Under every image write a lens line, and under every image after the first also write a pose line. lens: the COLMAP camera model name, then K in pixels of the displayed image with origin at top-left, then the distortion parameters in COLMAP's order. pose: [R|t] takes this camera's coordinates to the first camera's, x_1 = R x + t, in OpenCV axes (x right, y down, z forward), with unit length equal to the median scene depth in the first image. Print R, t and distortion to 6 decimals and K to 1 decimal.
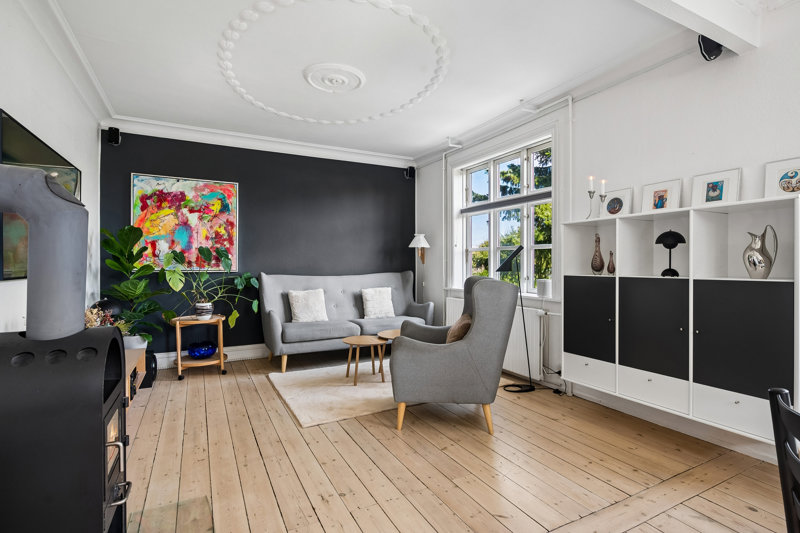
lens RADIAL K [[389.1, 0, 401.4], [0, 389.1, 266.6], [0, 0, 1]] dist [-0.000786, -0.000146]
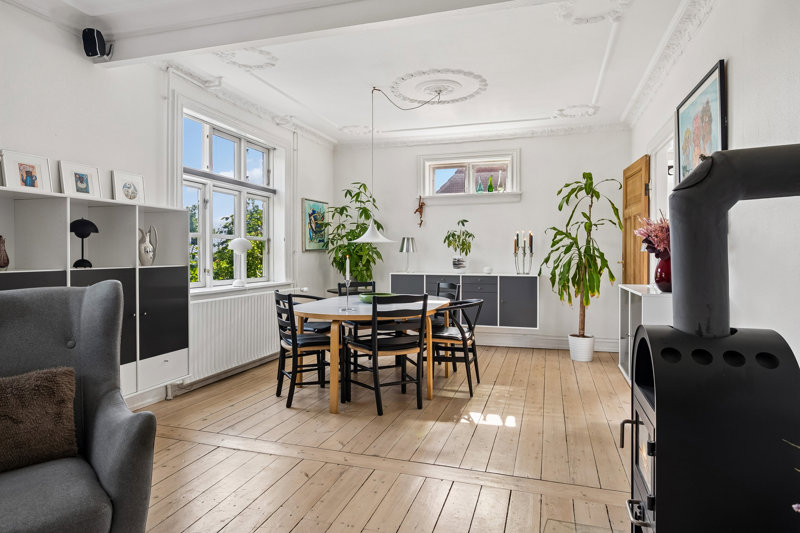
lens RADIAL K [[472.1, 0, 399.2], [0, 472.1, 257.8], [0, 0, 1]] dist [0.002976, 0.000495]
pose [[-0.710495, -0.006372, 0.703674, -0.474355], [0.003219, 0.999919, 0.012305, -0.007318], [-0.703695, 0.011008, -0.710417, 0.930940]]
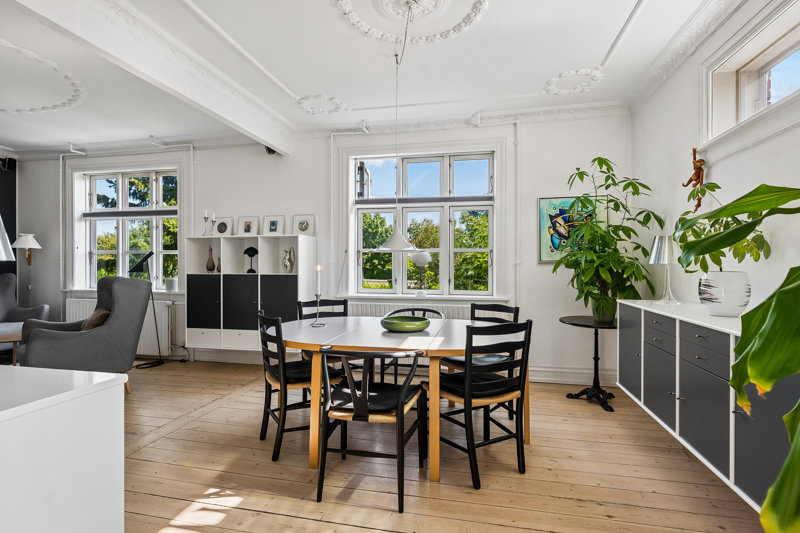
lens RADIAL K [[389.1, 0, 401.4], [0, 389.1, 266.6], [0, 0, 1]] dist [-0.000786, -0.000146]
pose [[0.630749, -0.002198, 0.775984, -0.167362], [0.003589, 0.999994, -0.000084, -0.001659], [-0.775979, 0.002838, 0.630753, -0.443250]]
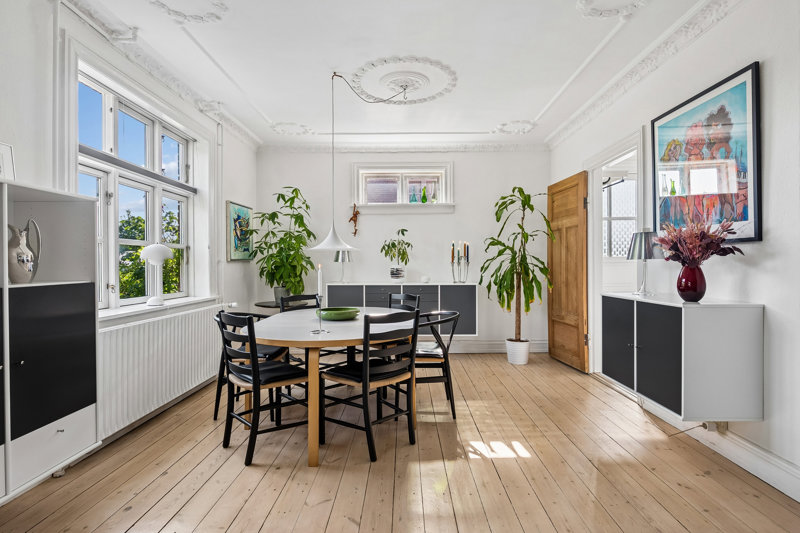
lens RADIAL K [[403.0, 0, 400.0], [0, 403.0, 266.5], [0, 0, 1]] dist [-0.000983, 0.000271]
pose [[-0.884516, 0.000107, 0.466510, -0.109495], [0.006134, 0.999916, 0.011400, -0.005444], [-0.466470, 0.012945, -0.884442, 0.842001]]
